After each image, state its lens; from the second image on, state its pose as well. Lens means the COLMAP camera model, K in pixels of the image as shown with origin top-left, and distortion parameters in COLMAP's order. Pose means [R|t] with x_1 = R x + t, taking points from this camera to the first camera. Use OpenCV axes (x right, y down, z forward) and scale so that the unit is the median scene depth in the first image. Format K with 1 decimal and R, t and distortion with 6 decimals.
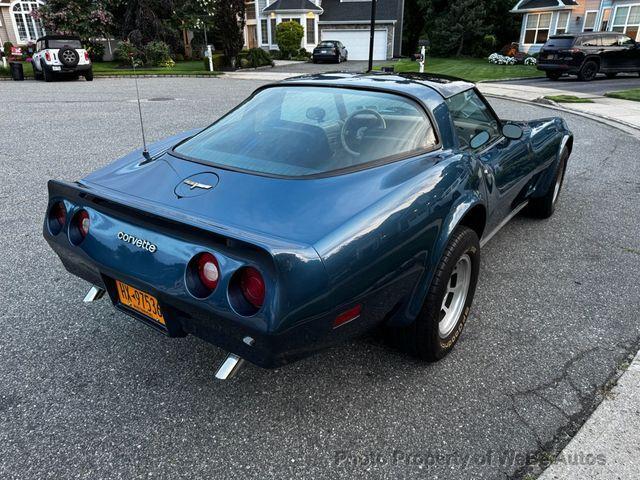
lens RADIAL K [[458.2, 0, 320.0], [0, 458.2, 240.0], [0, 0, 1]] dist [0.009082, -0.012502]
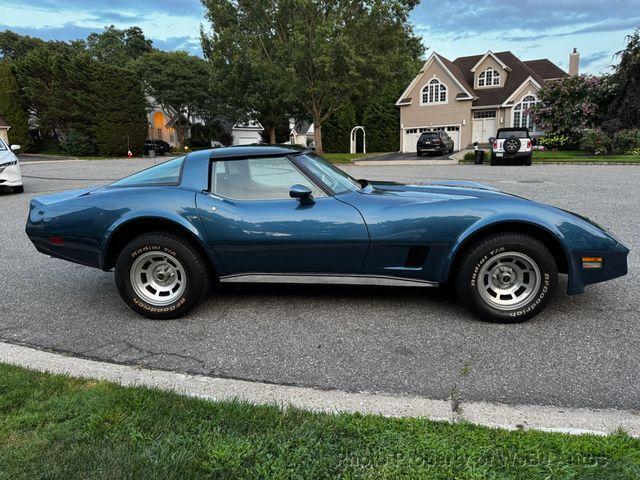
lens RADIAL K [[444.9, 0, 308.0], [0, 444.9, 253.5], [0, 0, 1]] dist [-0.002079, -0.019884]
pose [[0.508759, 0.184591, -0.840887, 0.103066], [-0.304320, 0.952244, 0.024915, -0.008585], [0.805328, 0.243223, 0.540638, 0.033783]]
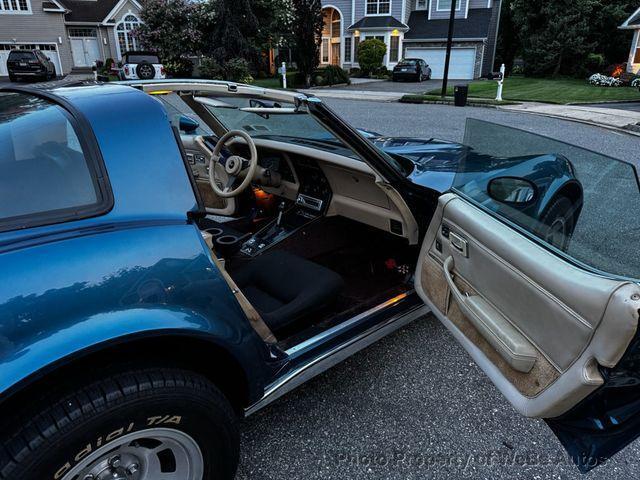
lens RADIAL K [[463.1, 0, 322.1], [0, 463.1, 242.0], [0, 0, 1]] dist [0.004234, -0.007246]
pose [[0.981977, 0.074104, -0.173867, 0.033053], [-0.080261, 0.996362, -0.028646, -0.009715], [0.171112, 0.042084, 0.984352, 0.029883]]
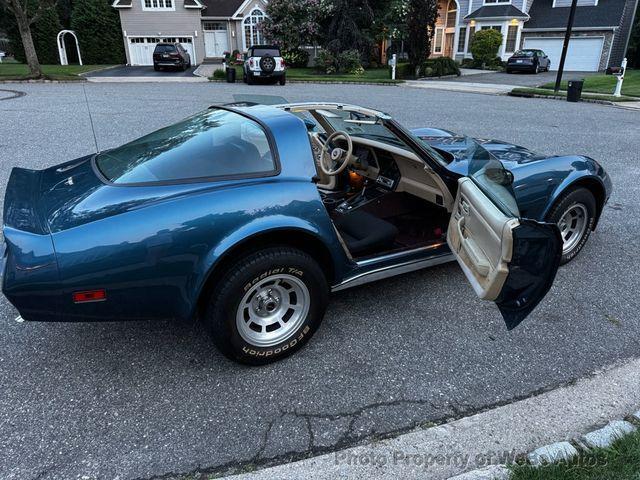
lens RADIAL K [[458.2, 0, 320.0], [0, 458.2, 240.0], [0, 0, 1]] dist [0.009082, -0.012502]
pose [[0.912683, 0.159056, -0.376445, 0.044663], [-0.163720, 0.986308, 0.019799, -0.004830], [0.374440, 0.043561, 0.926227, 0.001659]]
